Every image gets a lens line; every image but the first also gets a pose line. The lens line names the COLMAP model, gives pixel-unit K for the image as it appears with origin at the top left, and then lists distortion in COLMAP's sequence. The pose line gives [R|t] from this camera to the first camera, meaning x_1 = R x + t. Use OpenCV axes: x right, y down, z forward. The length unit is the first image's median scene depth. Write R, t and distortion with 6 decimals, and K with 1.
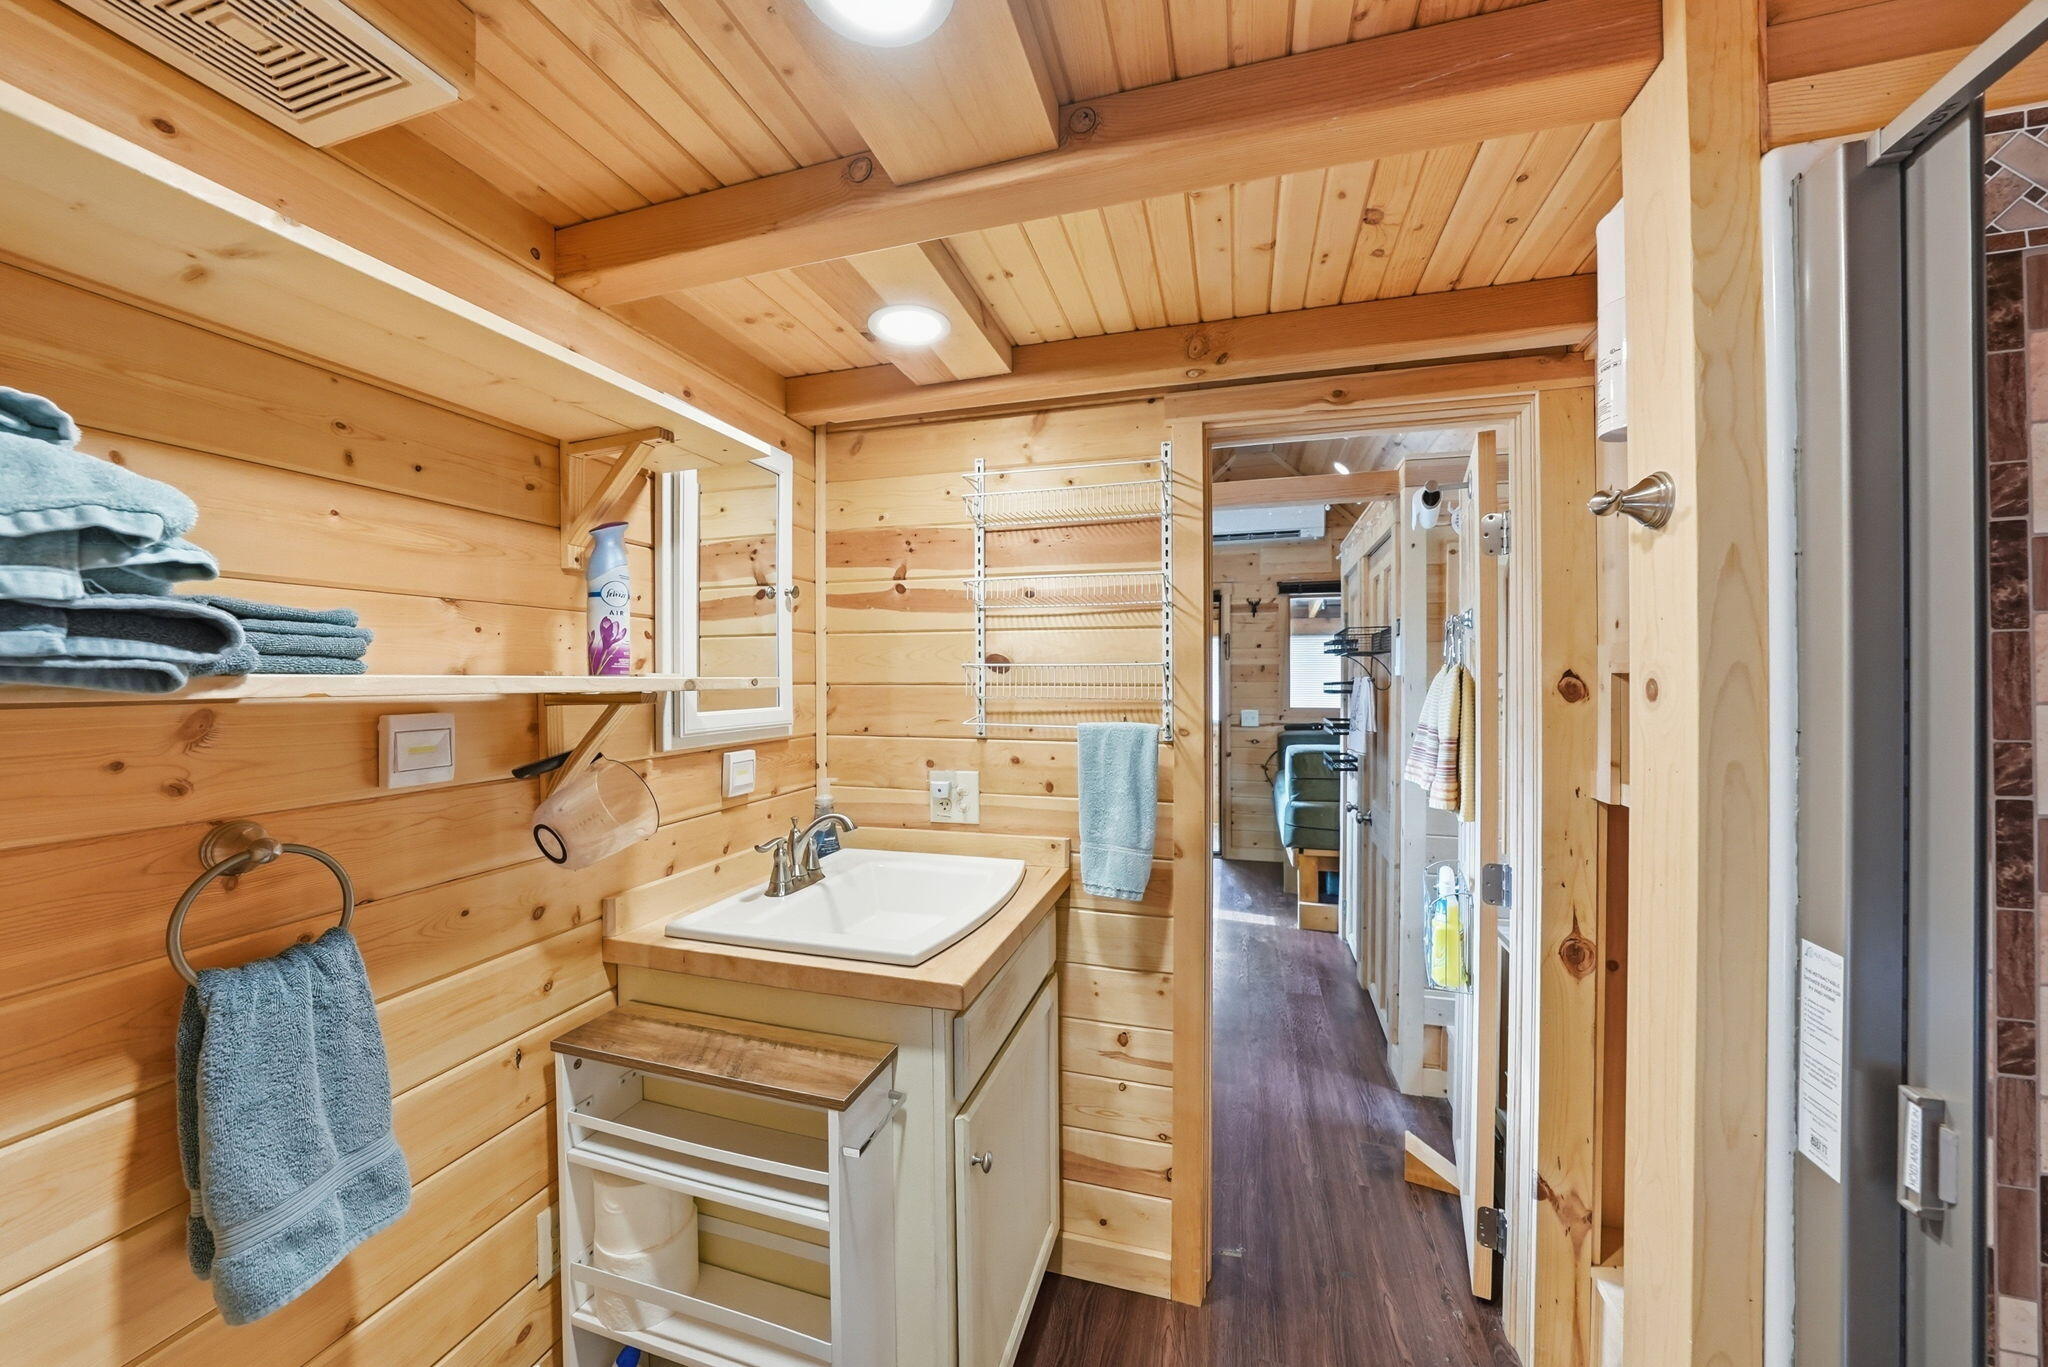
lens RADIAL K [[704.2, 0, 1023.6], [0, 704.2, 677.8], [0, 0, 1]] dist [-0.016499, 0.000674]
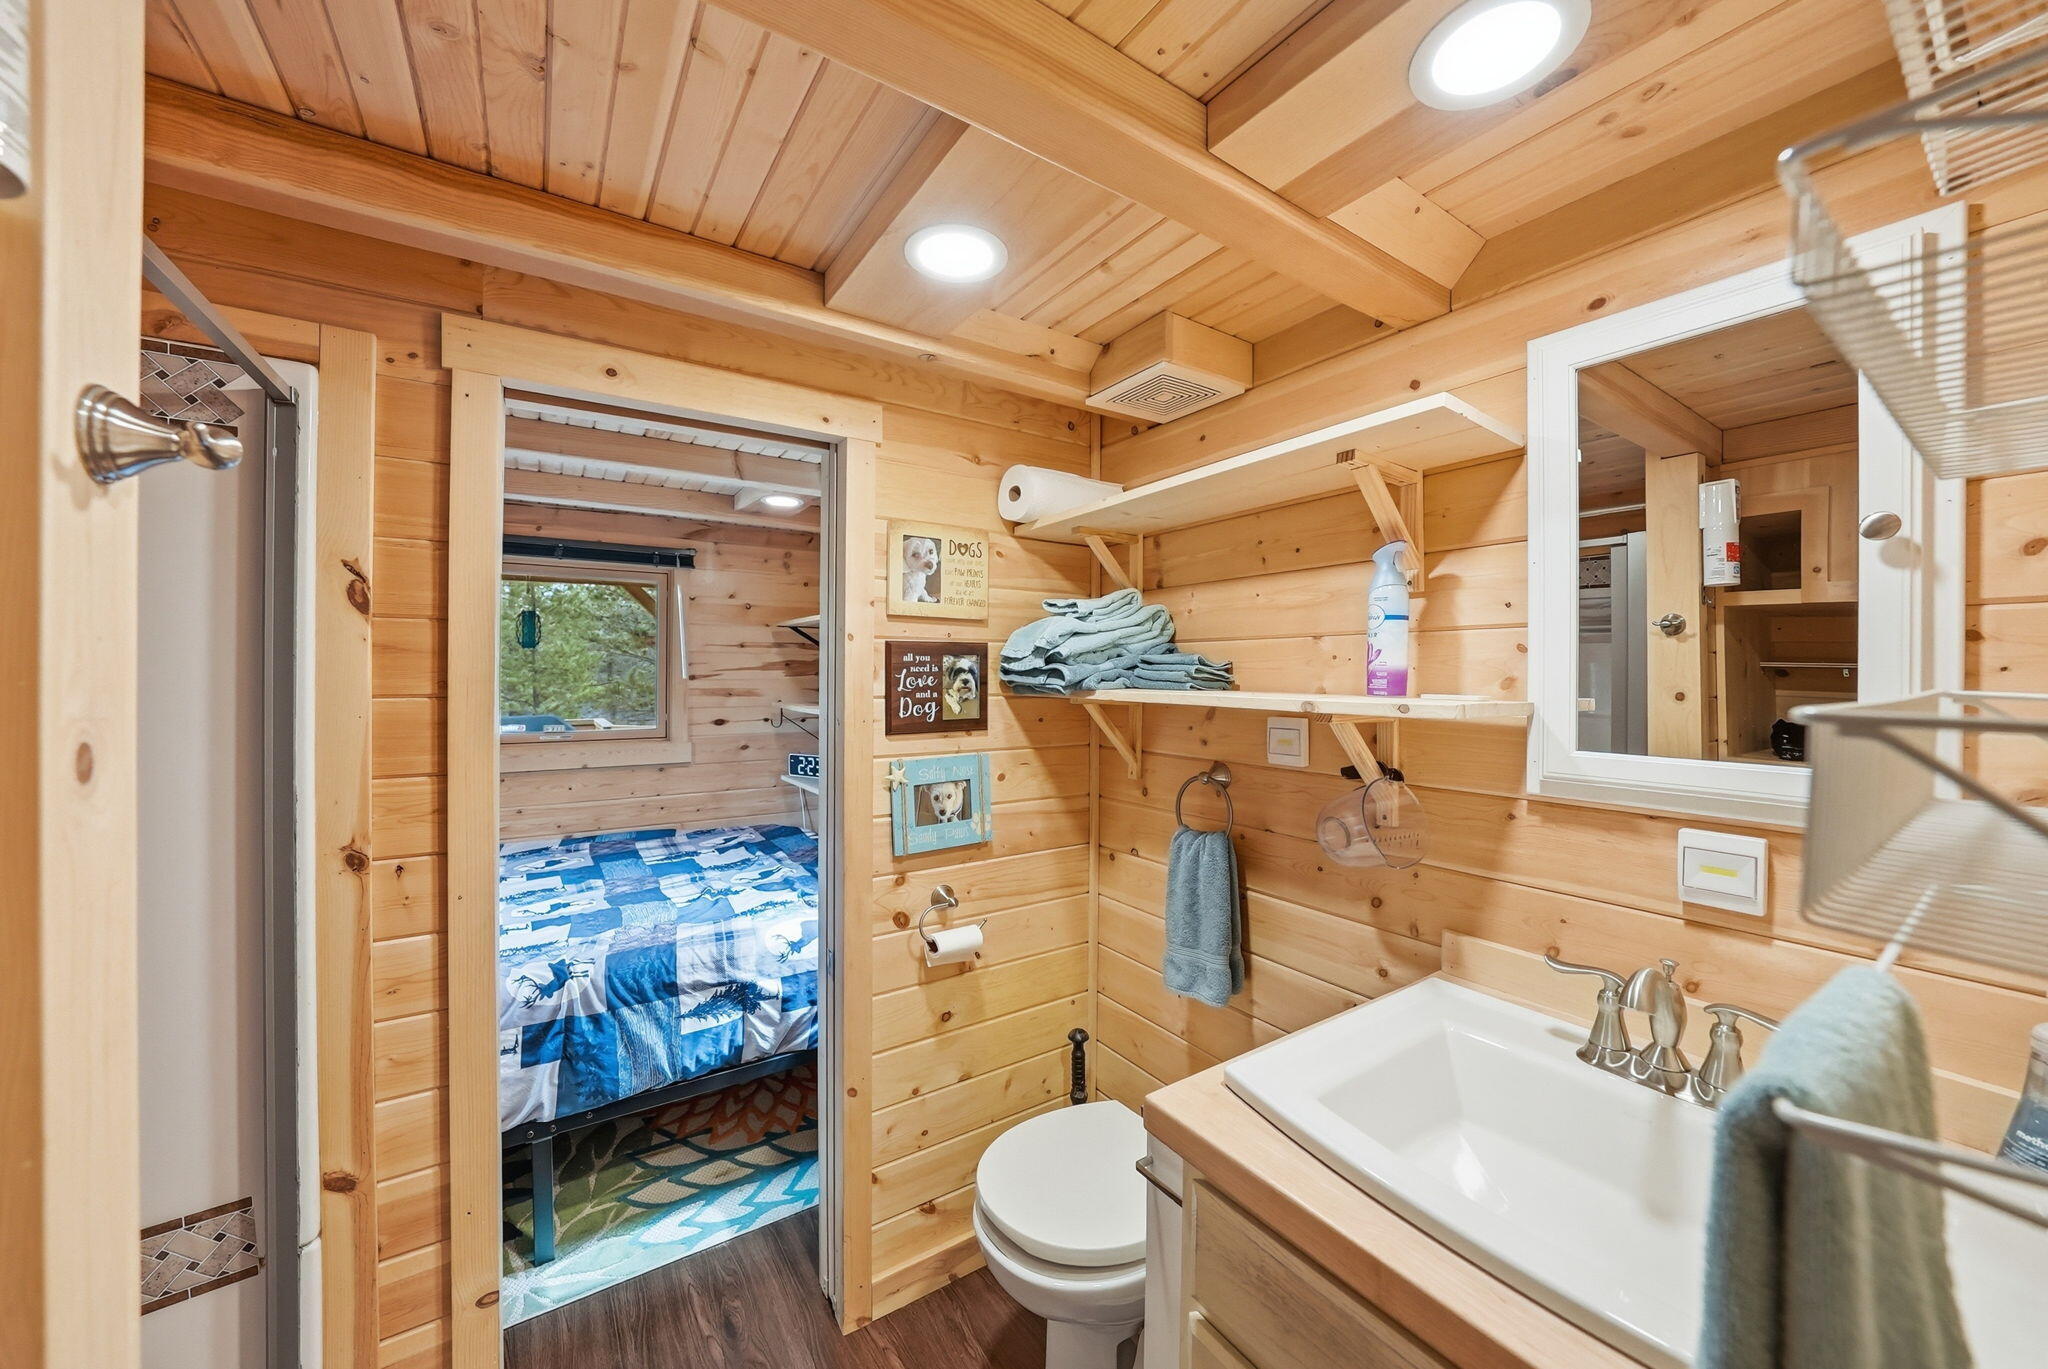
lens RADIAL K [[704.2, 0, 1017.6], [0, 704.2, 677.8], [0, 0, 1]] dist [-0.016499, 0.000674]
pose [[-0.627044, 0.005339, -0.778965, 0.526904], [-0.002202, 0.999960, 0.008626, -0.035699], [0.778981, 0.007124, -0.627008, 1.186757]]
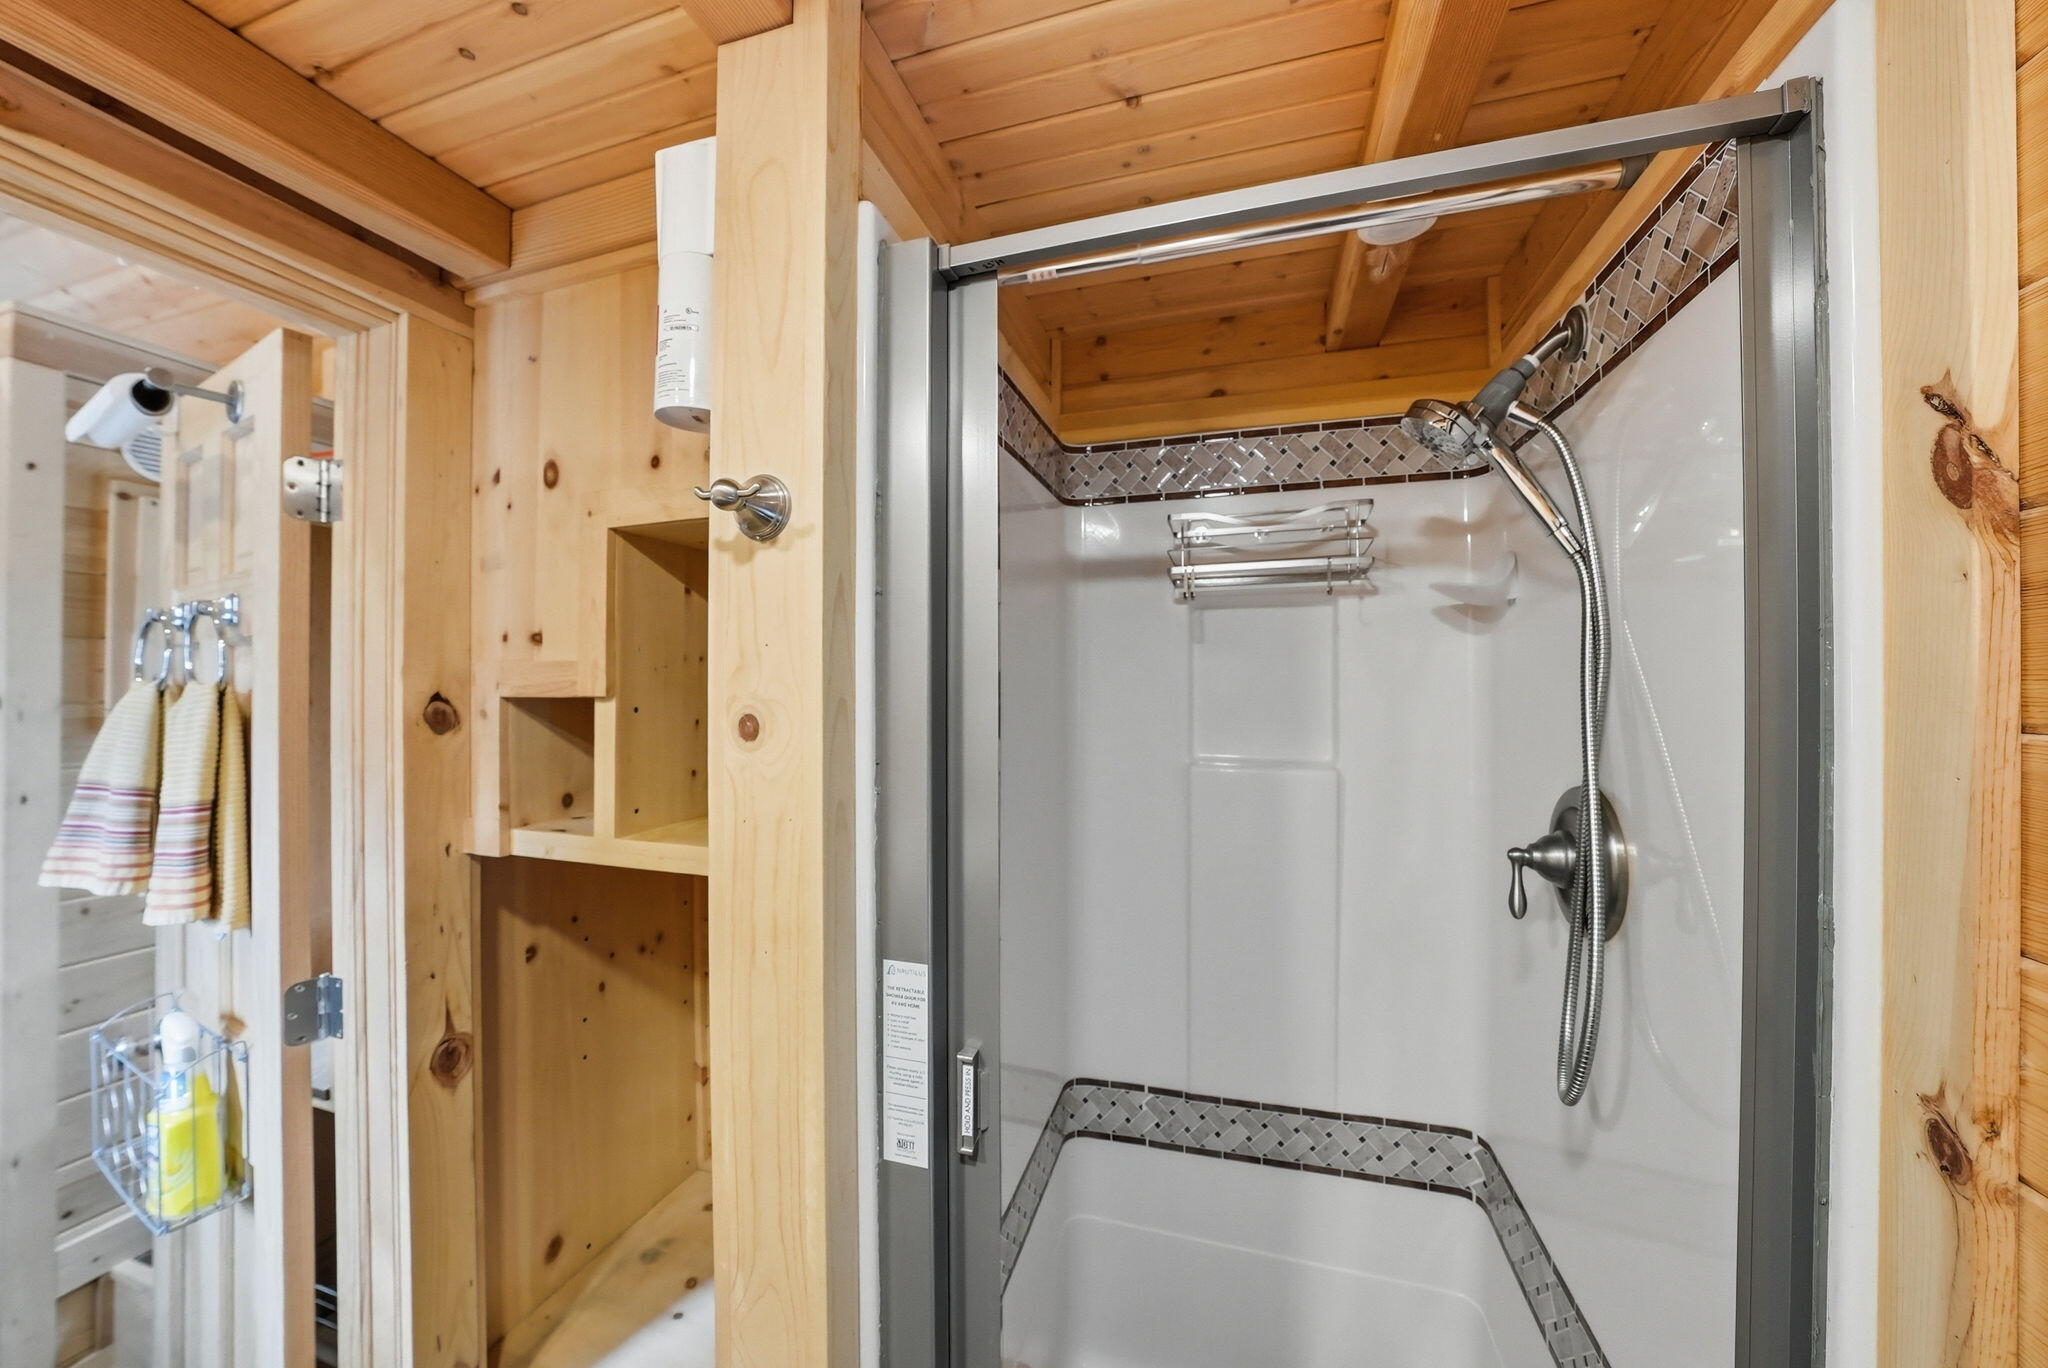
lens RADIAL K [[704.2, 0, 1024.4], [0, 704.2, 680.8], [0, 0, 1]] dist [-0.016499, 0.000674]
pose [[0.012215, 0.011430, 0.999860, 0.028902], [-0.000645, 0.999935, -0.011423, -0.020631], [-0.999925, -0.000505, 0.012221, 0.439874]]
